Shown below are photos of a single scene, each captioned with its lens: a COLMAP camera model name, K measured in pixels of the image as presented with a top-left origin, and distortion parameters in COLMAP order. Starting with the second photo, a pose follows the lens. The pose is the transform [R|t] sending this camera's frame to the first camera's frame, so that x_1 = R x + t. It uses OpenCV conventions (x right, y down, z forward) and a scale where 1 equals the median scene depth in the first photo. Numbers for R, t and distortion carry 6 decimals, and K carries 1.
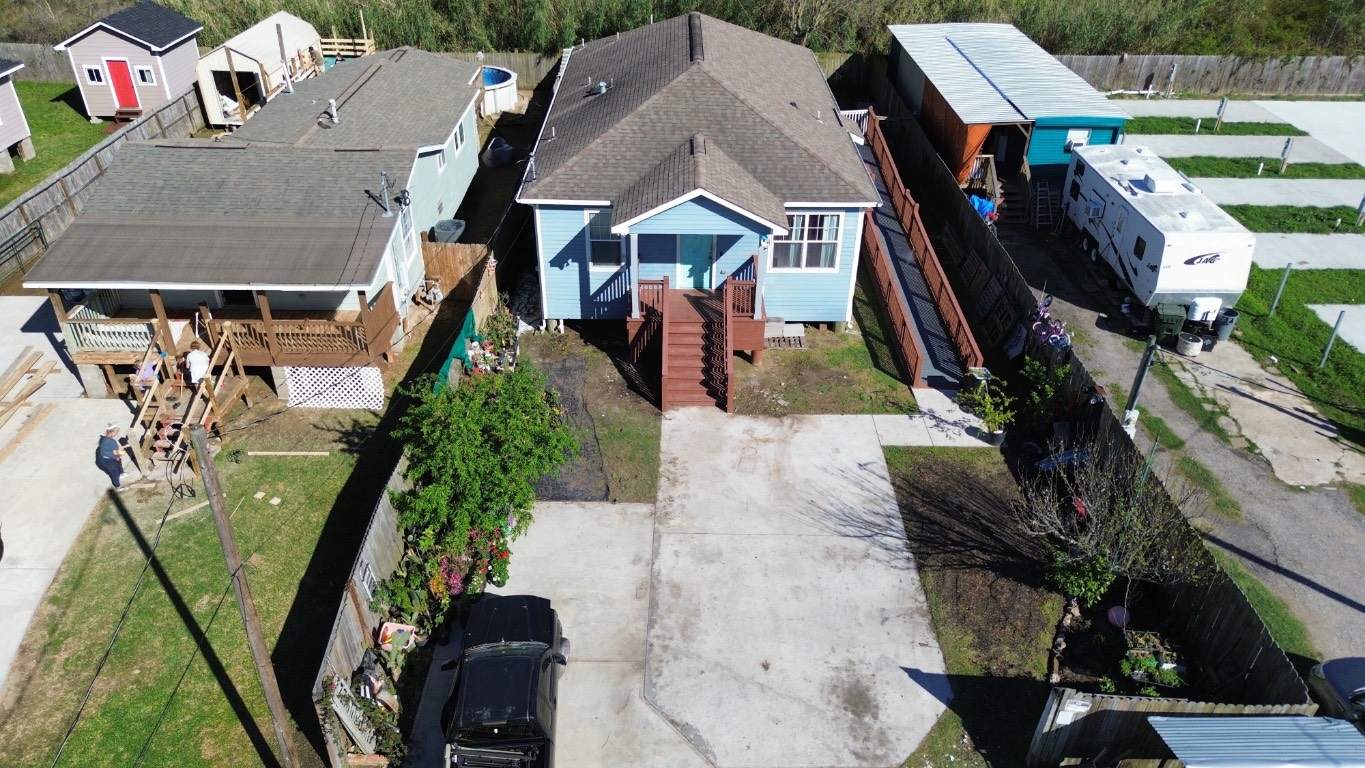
lens RADIAL K [[965.1, 0, 682.5], [0, 965.1, 384.0], [0, 0, 1]] dist [0.103738, -0.139286]
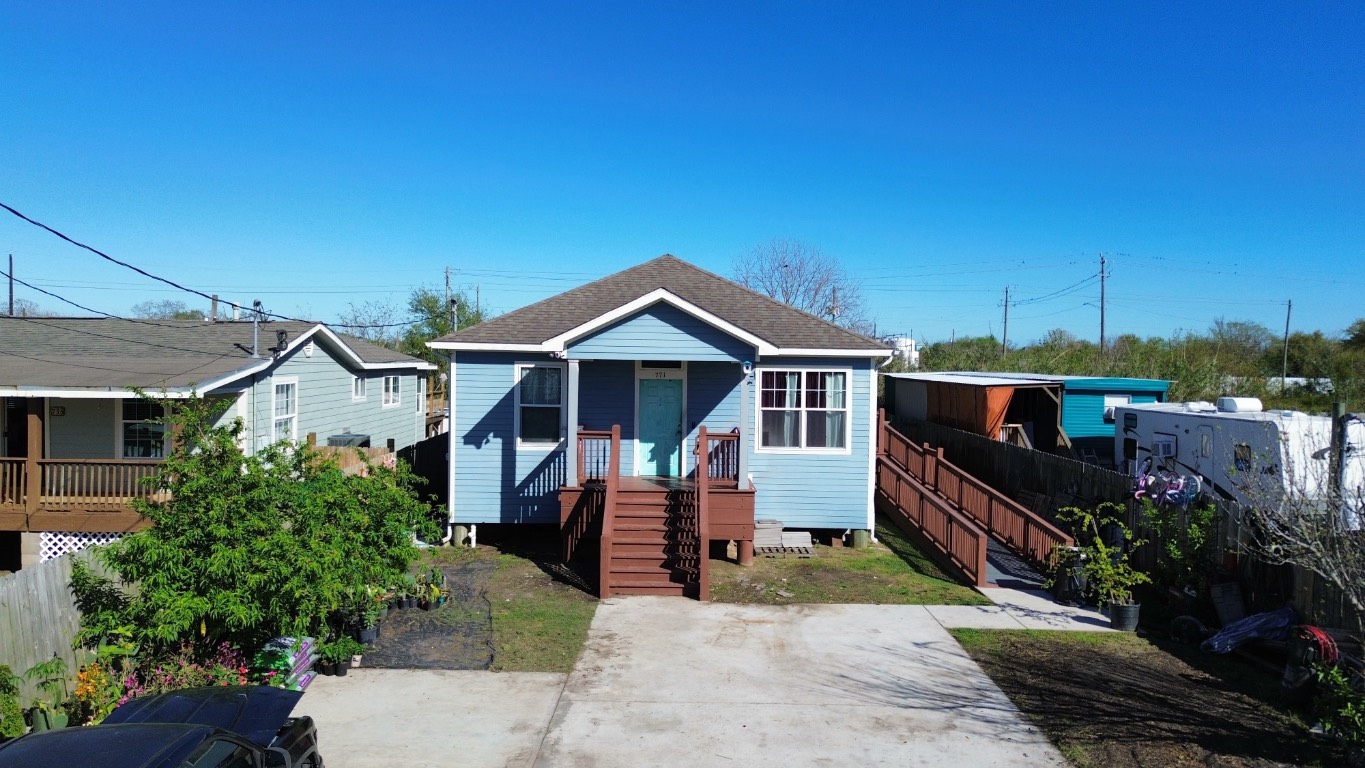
lens RADIAL K [[965.1, 0, 682.5], [0, 965.1, 384.0], [0, 0, 1]] dist [0.103738, -0.139286]
pose [[0.999994, 0.003516, 0.000611, 0.034506], [-0.002709, 0.859338, -0.511400, 0.245348], [-0.002323, 0.511395, 0.859342, 0.373298]]
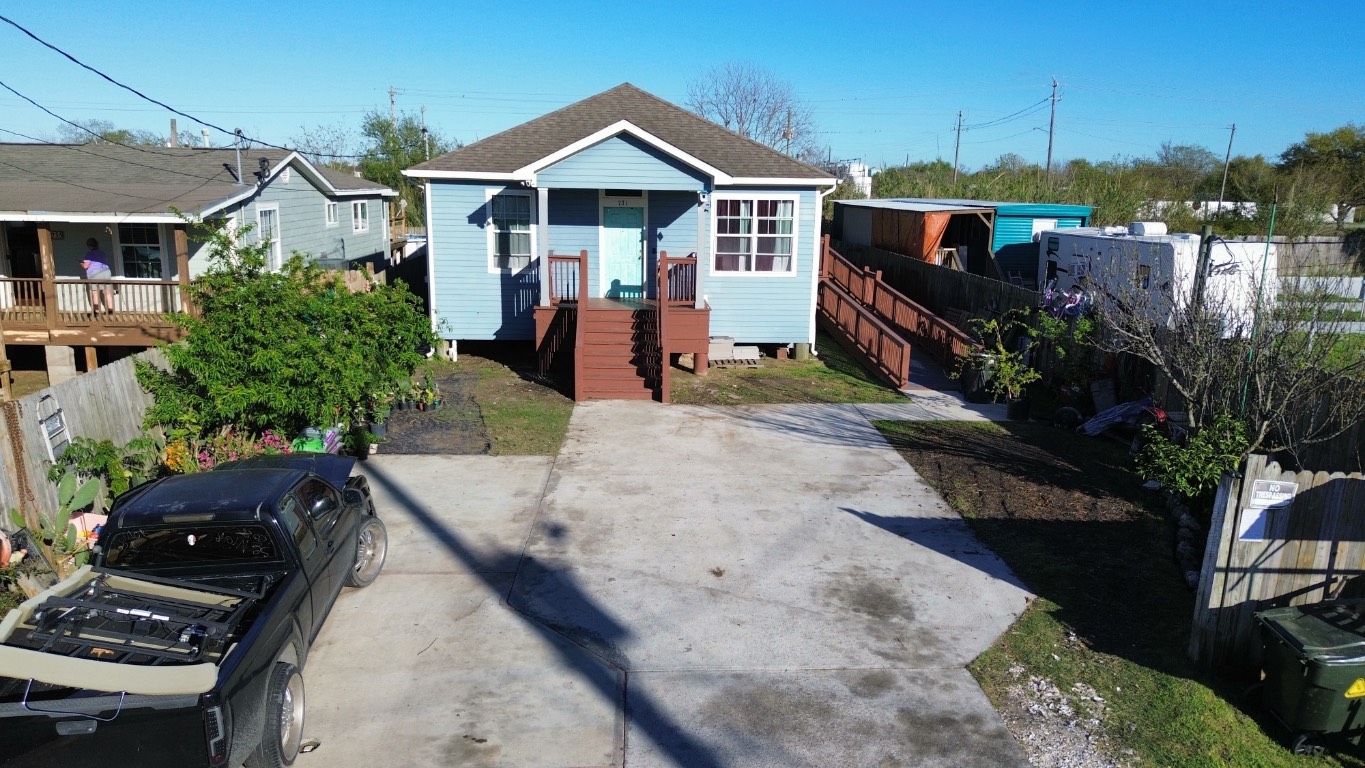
lens RADIAL K [[965.1, 0, 682.5], [0, 965.1, 384.0], [0, 0, 1]] dist [0.103738, -0.139286]
pose [[0.998782, -0.005164, 0.049069, 0.025942], [0.022115, 0.935874, -0.351639, 0.289519], [-0.044106, 0.352296, 0.934849, 0.297523]]
